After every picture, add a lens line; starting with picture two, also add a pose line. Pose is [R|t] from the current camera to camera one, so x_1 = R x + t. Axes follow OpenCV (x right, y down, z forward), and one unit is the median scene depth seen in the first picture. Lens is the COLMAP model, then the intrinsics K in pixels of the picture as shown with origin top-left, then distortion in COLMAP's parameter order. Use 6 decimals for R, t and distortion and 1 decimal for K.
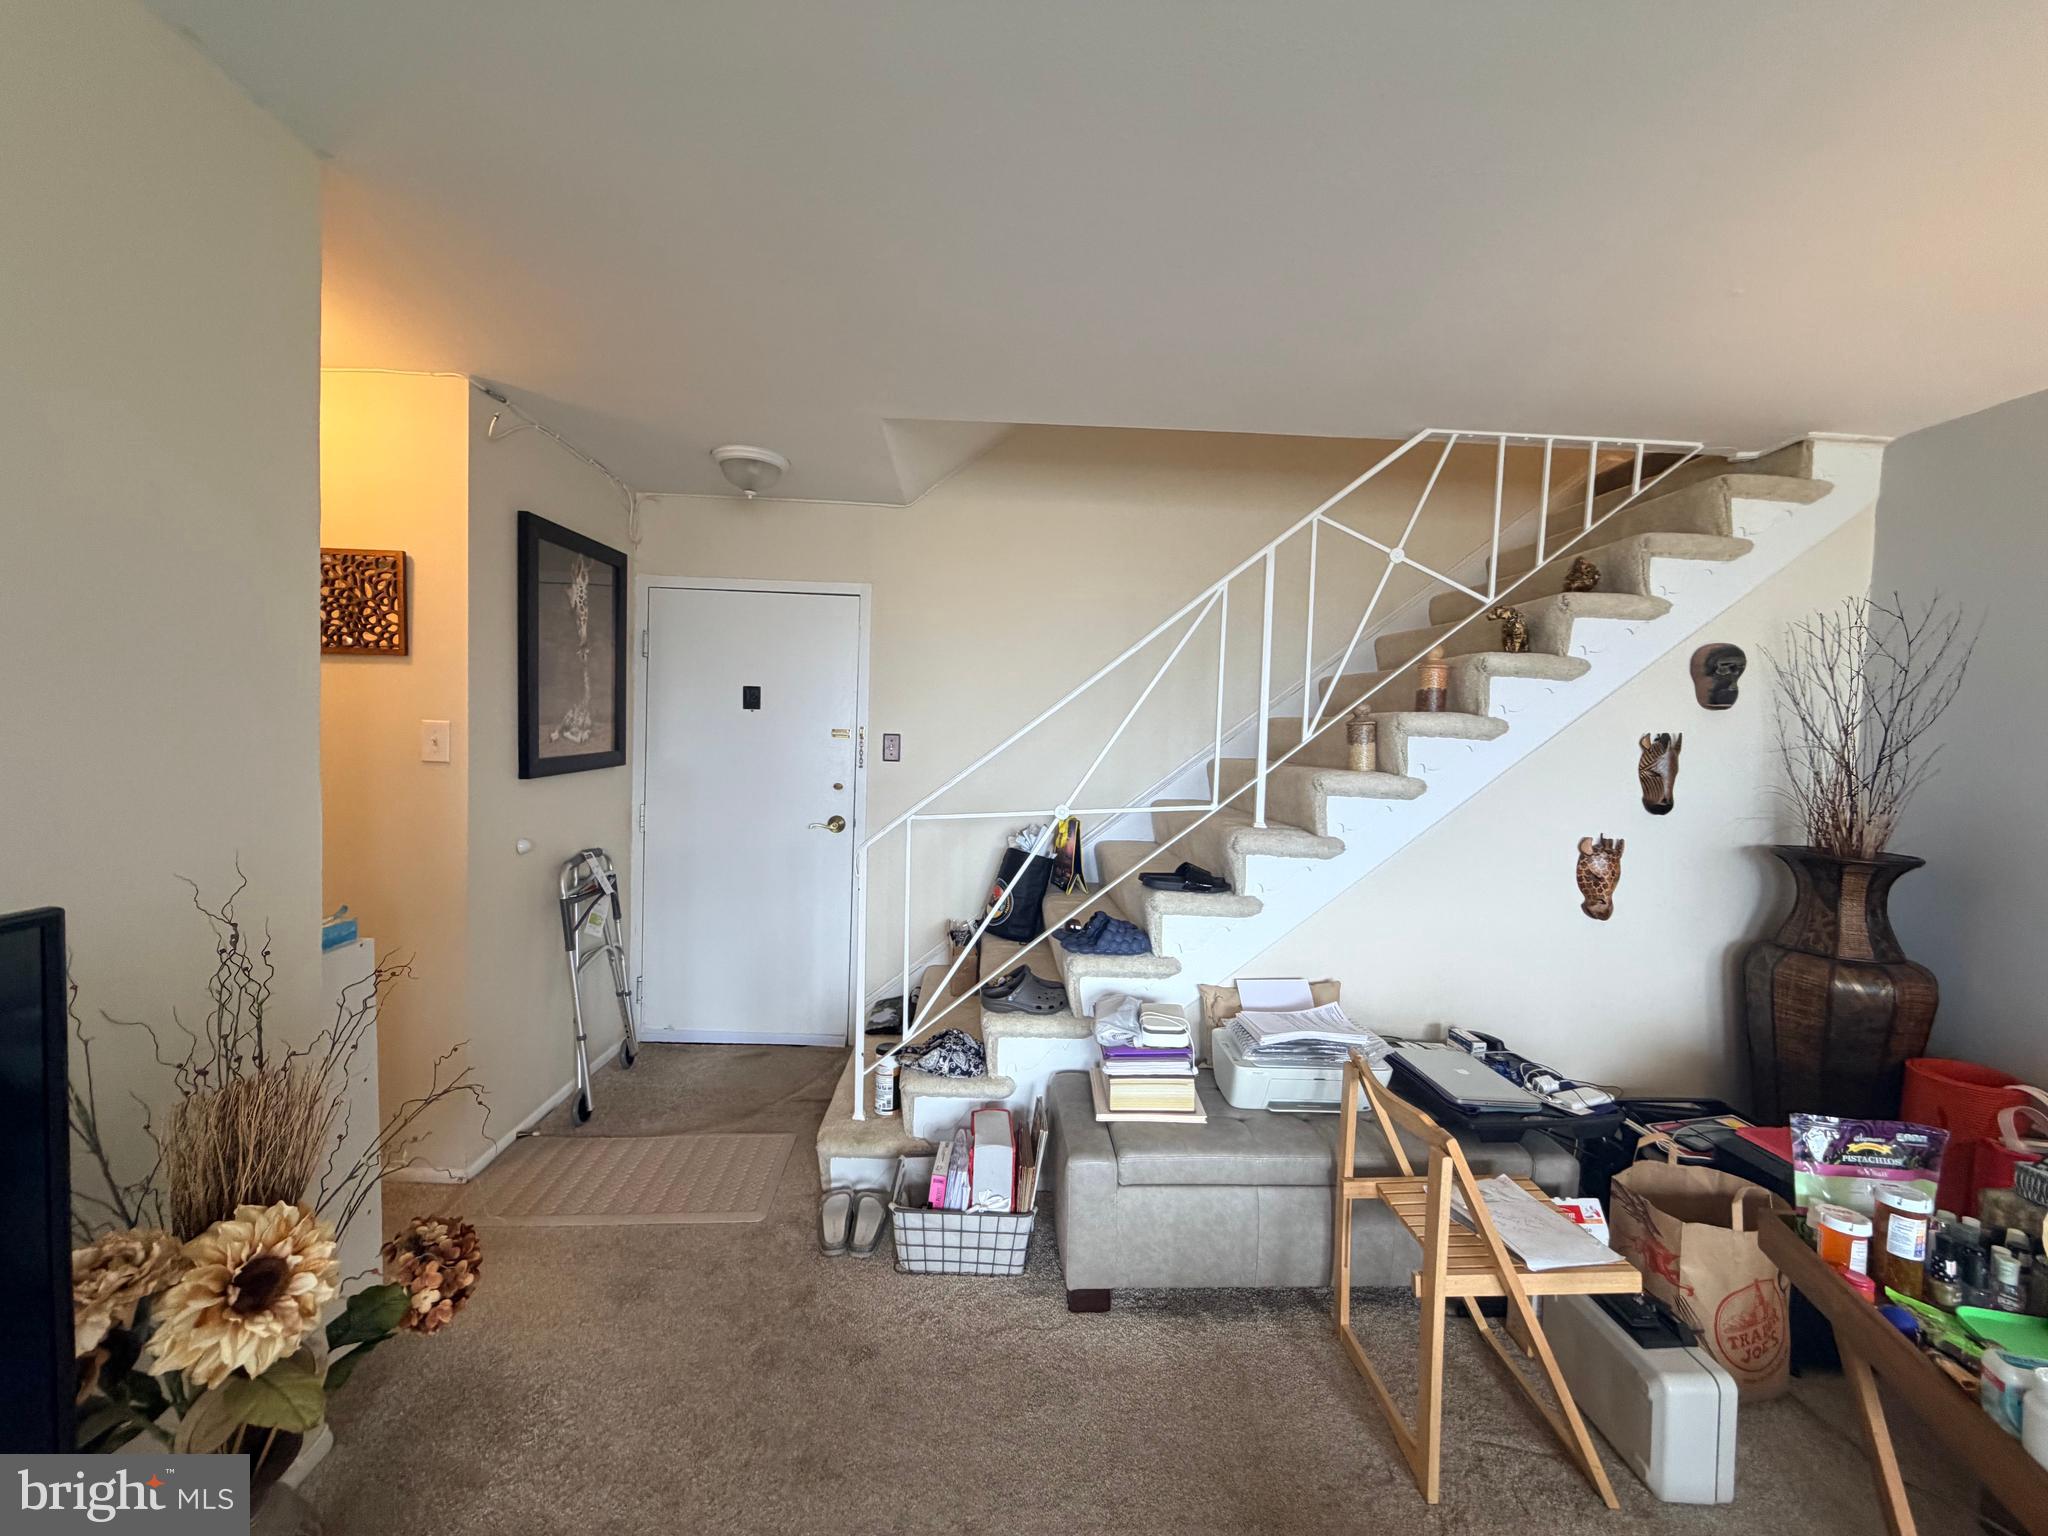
lens RADIAL K [[812.8, 0, 1014.1], [0, 812.8, 768.6], [0, 0, 1]] dist [-0.002560, 0.000864]
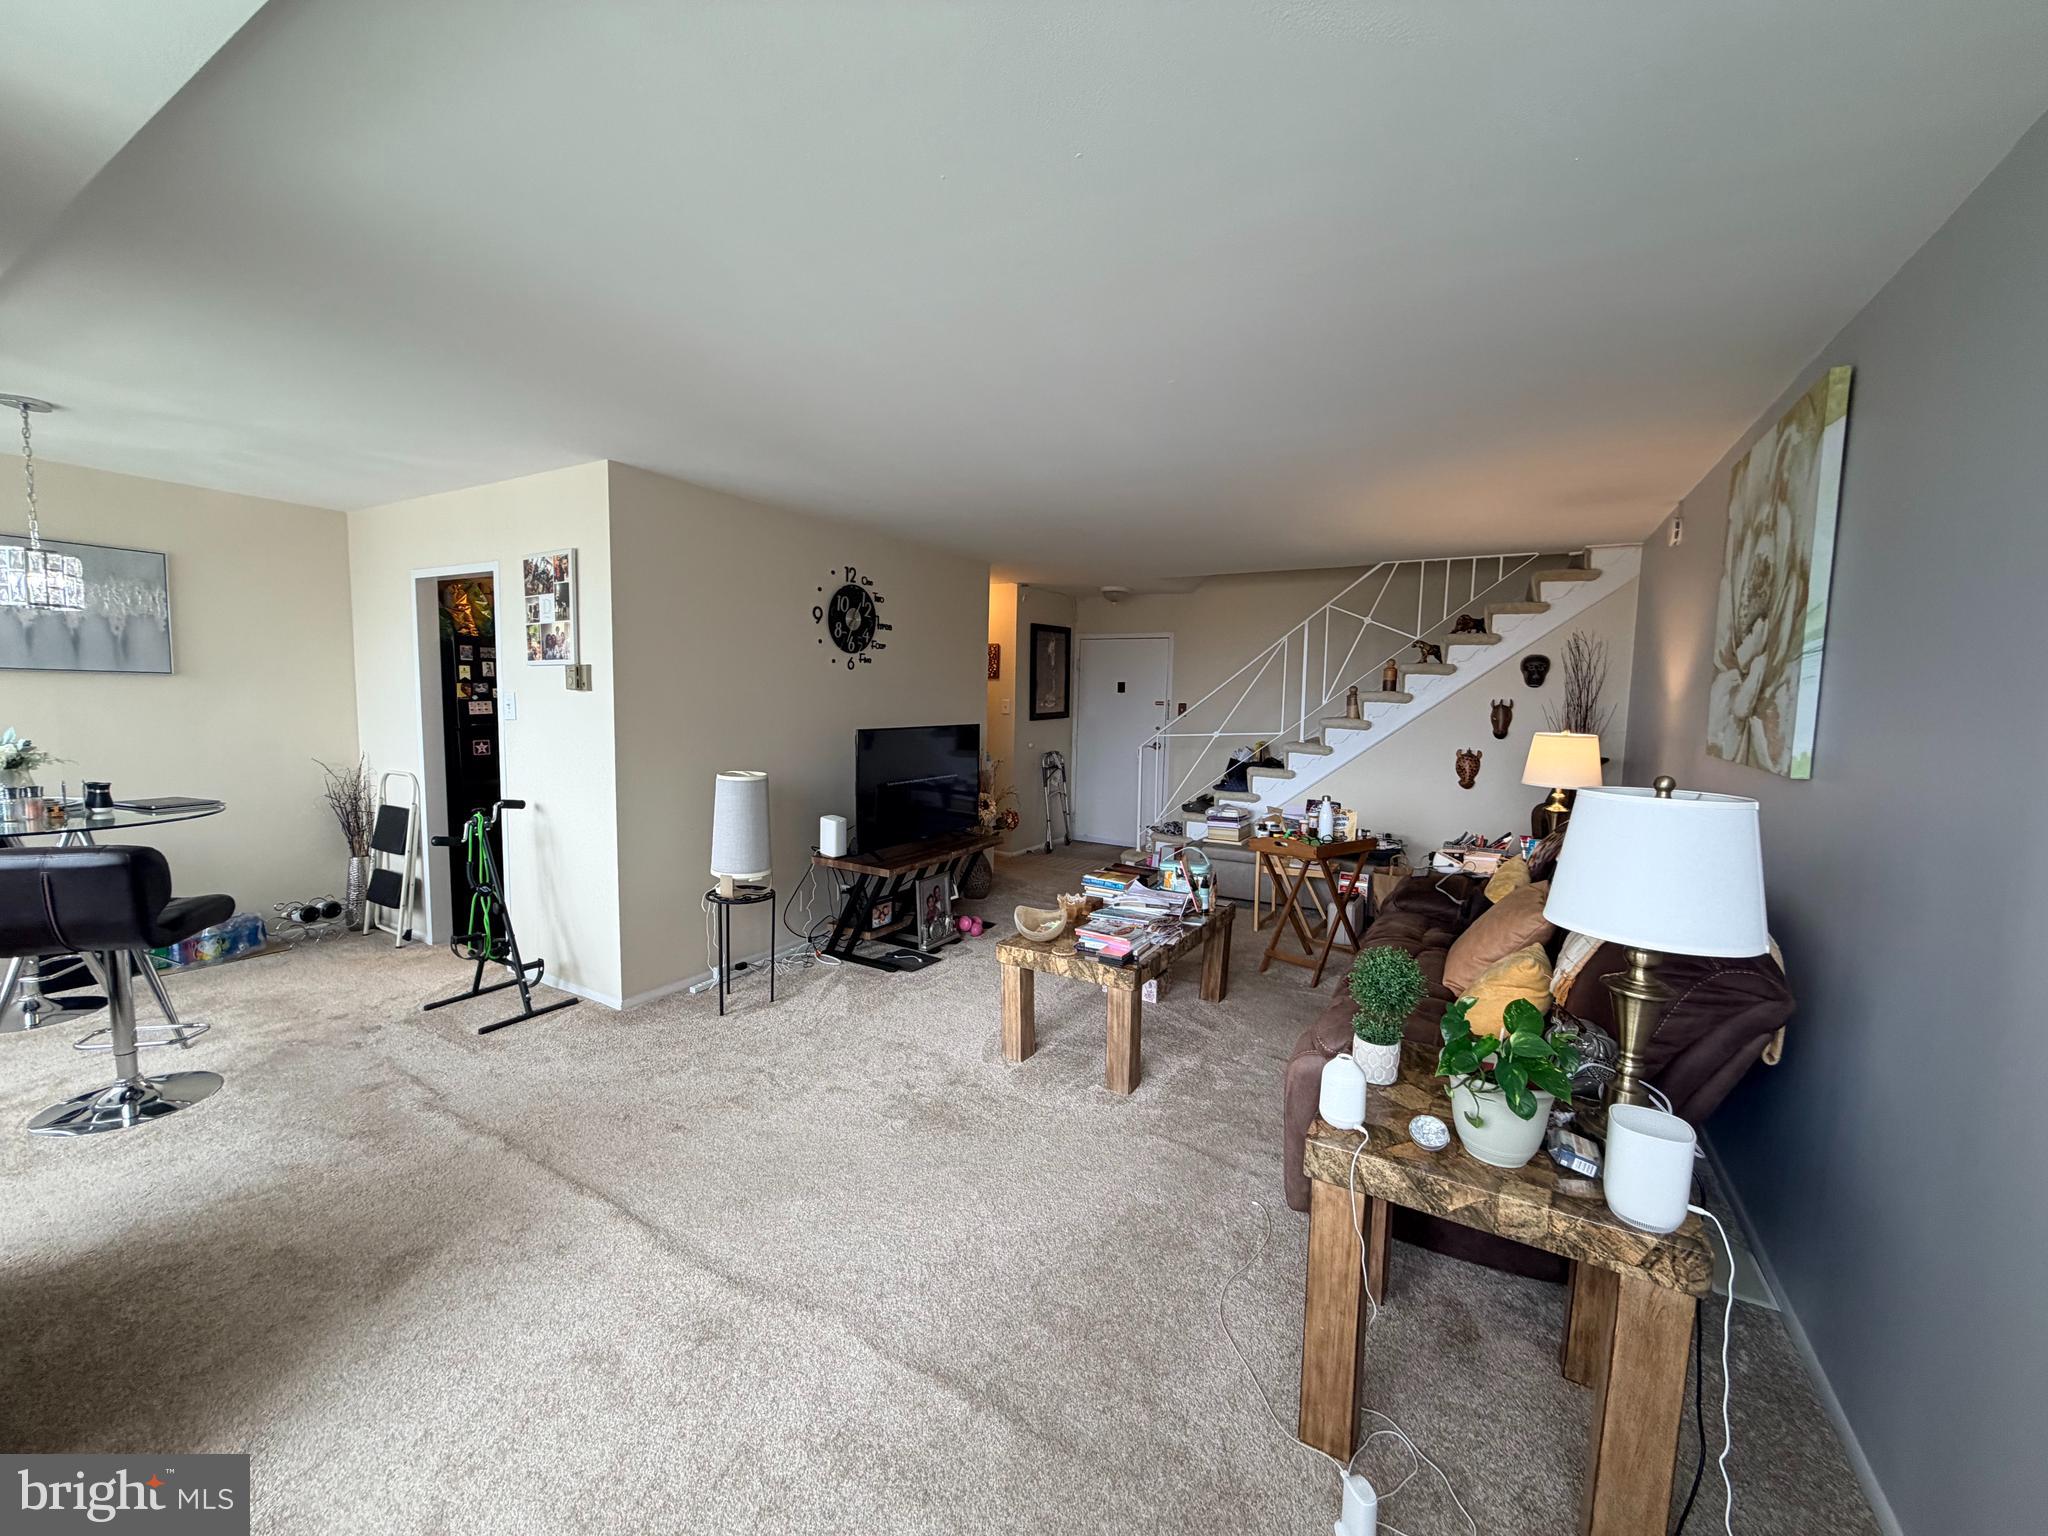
lens RADIAL K [[812.8, 0, 1016.6], [0, 812.8, 768.8], [0, 0, 1]] dist [-0.002560, 0.000864]
pose [[0.839962, 0.034959, -0.541518, 0.884508], [-0.015950, 0.999082, 0.039758, 0.069111], [0.542411, -0.024758, 0.839749, -1.395504]]
